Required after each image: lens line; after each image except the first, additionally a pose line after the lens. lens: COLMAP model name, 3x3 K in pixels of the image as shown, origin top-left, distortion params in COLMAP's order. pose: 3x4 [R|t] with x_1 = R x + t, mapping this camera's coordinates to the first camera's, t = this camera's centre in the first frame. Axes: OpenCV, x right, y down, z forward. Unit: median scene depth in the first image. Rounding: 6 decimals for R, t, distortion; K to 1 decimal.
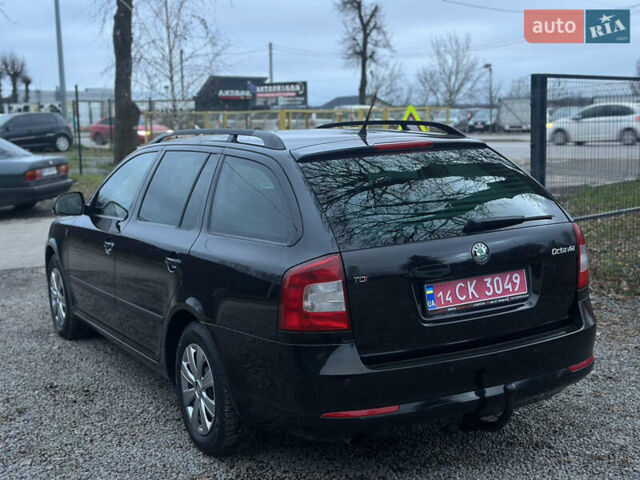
lens RADIAL K [[886.5, 0, 317.1], [0, 886.5, 241.3], [0, 0, 1]] dist [0.217611, -0.475307]
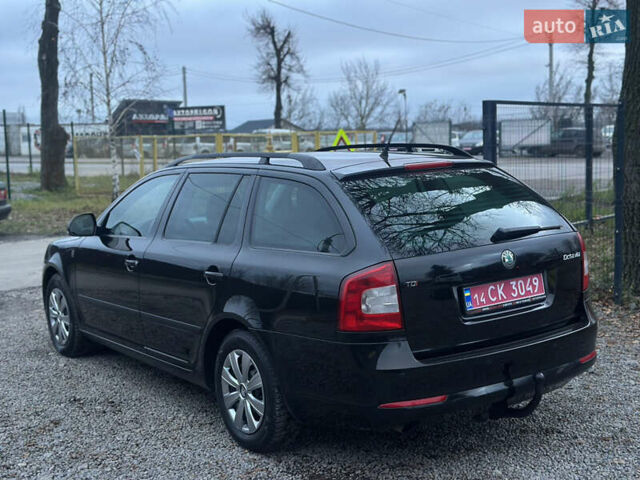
lens RADIAL K [[886.5, 0, 317.1], [0, 886.5, 241.3], [0, 0, 1]] dist [0.217611, -0.475307]
pose [[0.994722, -0.018024, 0.101009, -0.135909], [0.020627, 0.999480, -0.024795, 0.010790], [-0.100510, 0.026747, 0.994576, -0.083045]]
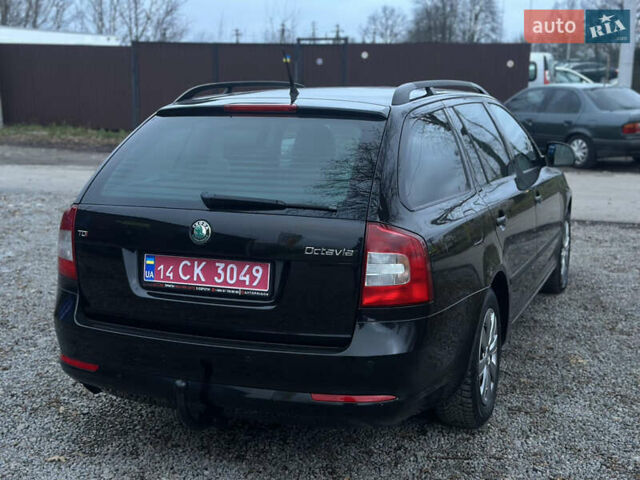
lens RADIAL K [[886.5, 0, 317.1], [0, 886.5, 241.3], [0, 0, 1]] dist [0.217611, -0.475307]
pose [[0.624069, 0.177871, -0.760855, 0.735499], [-0.134837, 0.983652, 0.119360, -0.078471], [0.769647, 0.028103, 0.637851, 0.411594]]
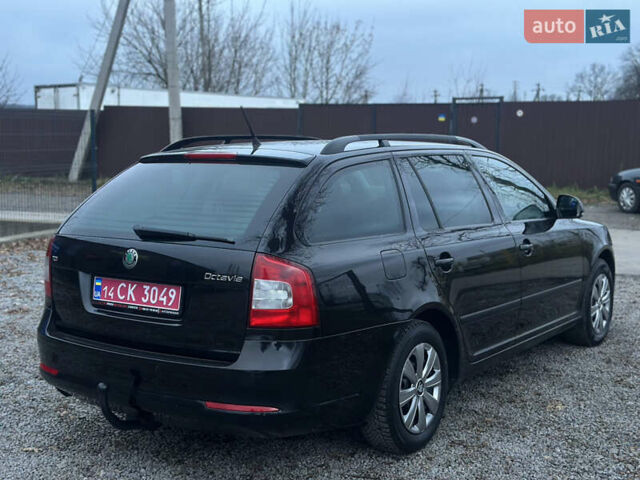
lens RADIAL K [[886.5, 0, 317.1], [0, 886.5, 241.3], [0, 0, 1]] dist [0.217611, -0.475307]
pose [[0.433645, 0.142432, -0.889756, 0.953952], [-0.145860, 0.985501, 0.086670, -0.102314], [0.889200, 0.092196, 0.448133, 0.568608]]
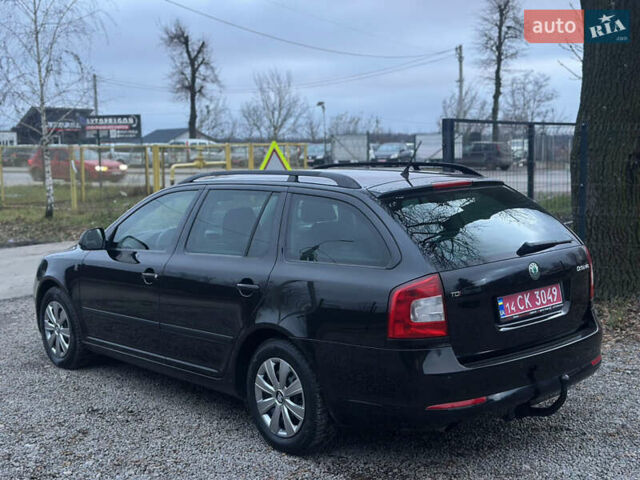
lens RADIAL K [[886.5, 0, 317.1], [0, 886.5, 241.3], [0, 0, 1]] dist [0.217611, -0.475307]
pose [[0.978709, -0.019415, 0.204334, -0.286963], [0.026802, 0.999081, -0.033446, 0.004615], [-0.203497, 0.038210, 0.978330, -0.122254]]
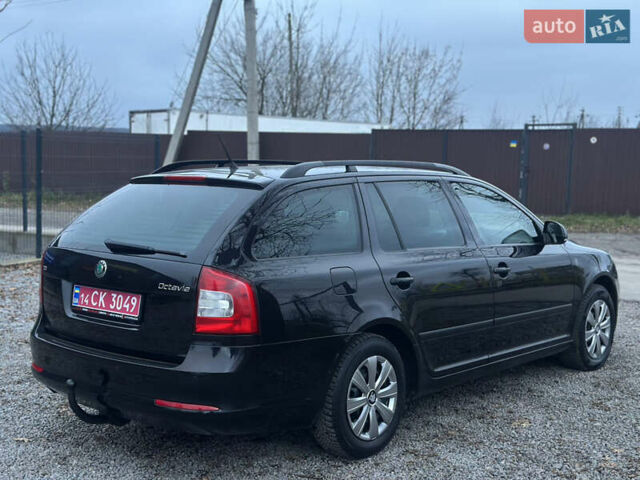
lens RADIAL K [[886.5, 0, 317.1], [0, 886.5, 241.3], [0, 0, 1]] dist [0.217611, -0.475307]
pose [[0.332568, 0.126818, -0.934514, 1.078588], [-0.159856, 0.984159, 0.076667, -0.124101], [0.929432, 0.123890, 0.347572, 0.670064]]
